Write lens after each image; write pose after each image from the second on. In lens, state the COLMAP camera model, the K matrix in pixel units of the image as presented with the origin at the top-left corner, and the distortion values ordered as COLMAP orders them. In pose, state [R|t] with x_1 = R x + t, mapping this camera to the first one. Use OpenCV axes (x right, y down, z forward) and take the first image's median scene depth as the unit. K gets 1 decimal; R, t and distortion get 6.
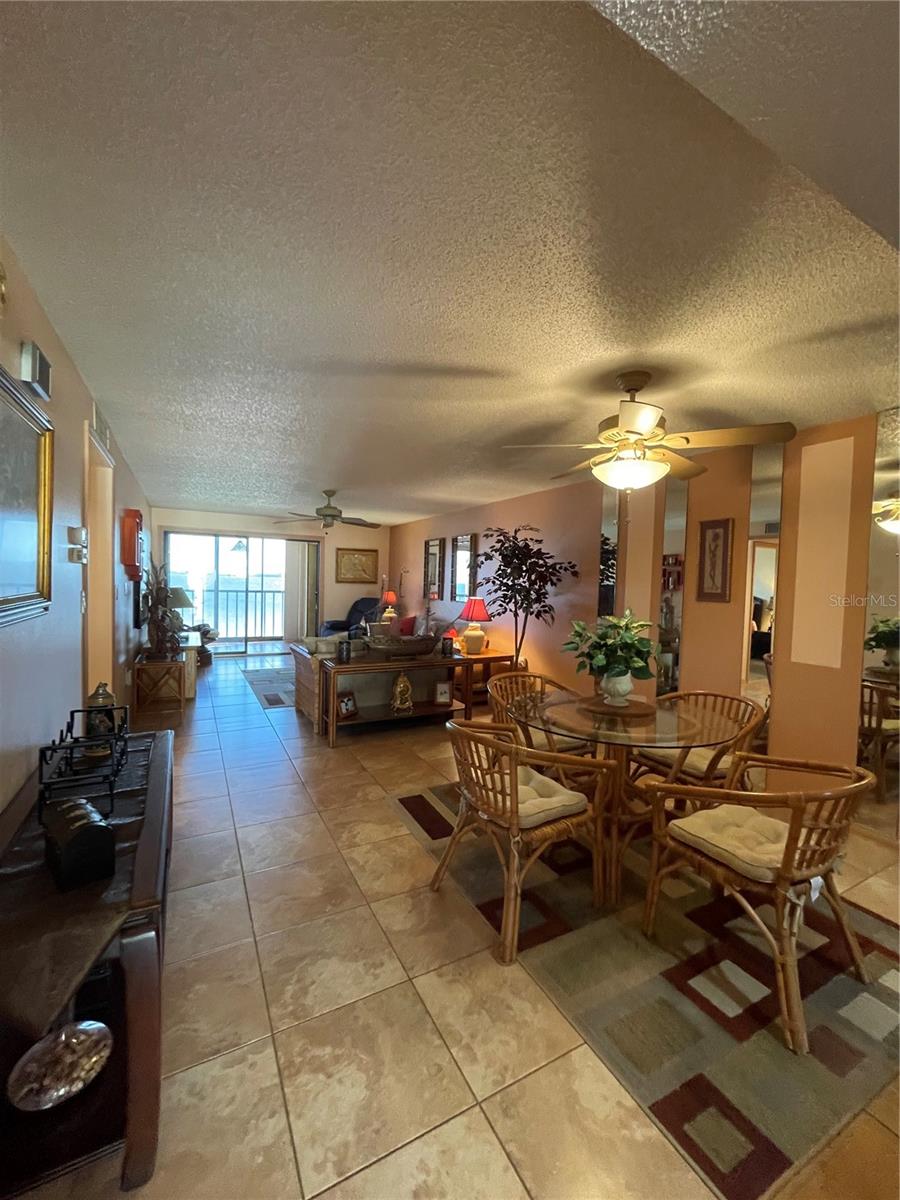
lens RADIAL K [[487.5, 0, 448.9], [0, 487.5, 599.7], [0, 0, 1]] dist [0.000536, 0.000004]
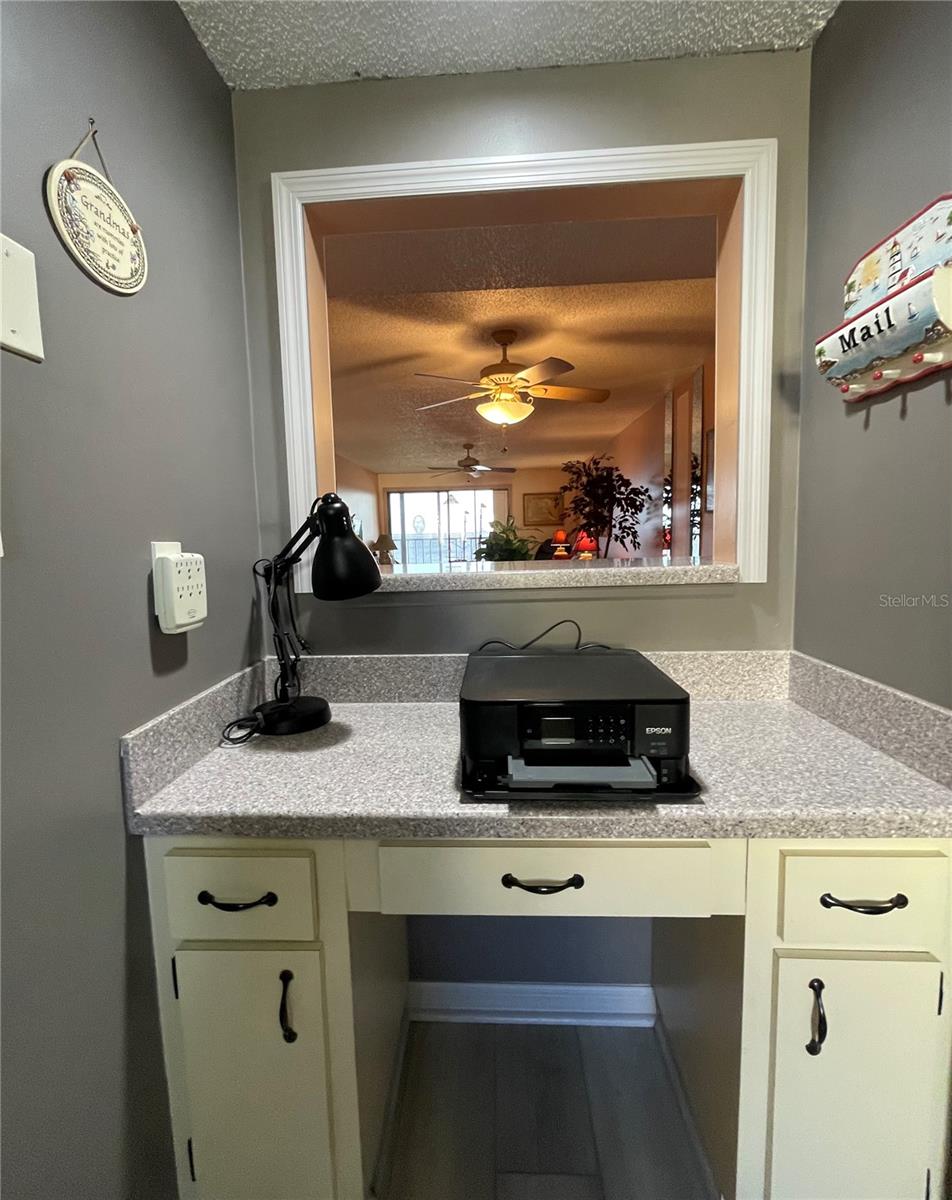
lens RADIAL K [[536.9, 0, 474.2], [0, 536.9, 593.7], [0, 0, 1]] dist [-0.001219, -0.000025]
pose [[0.855244, 0.007897, -0.518166, 0.419506], [0.028726, 0.997624, 0.062616, 0.052960], [0.517429, -0.068437, 0.852985, -0.116188]]
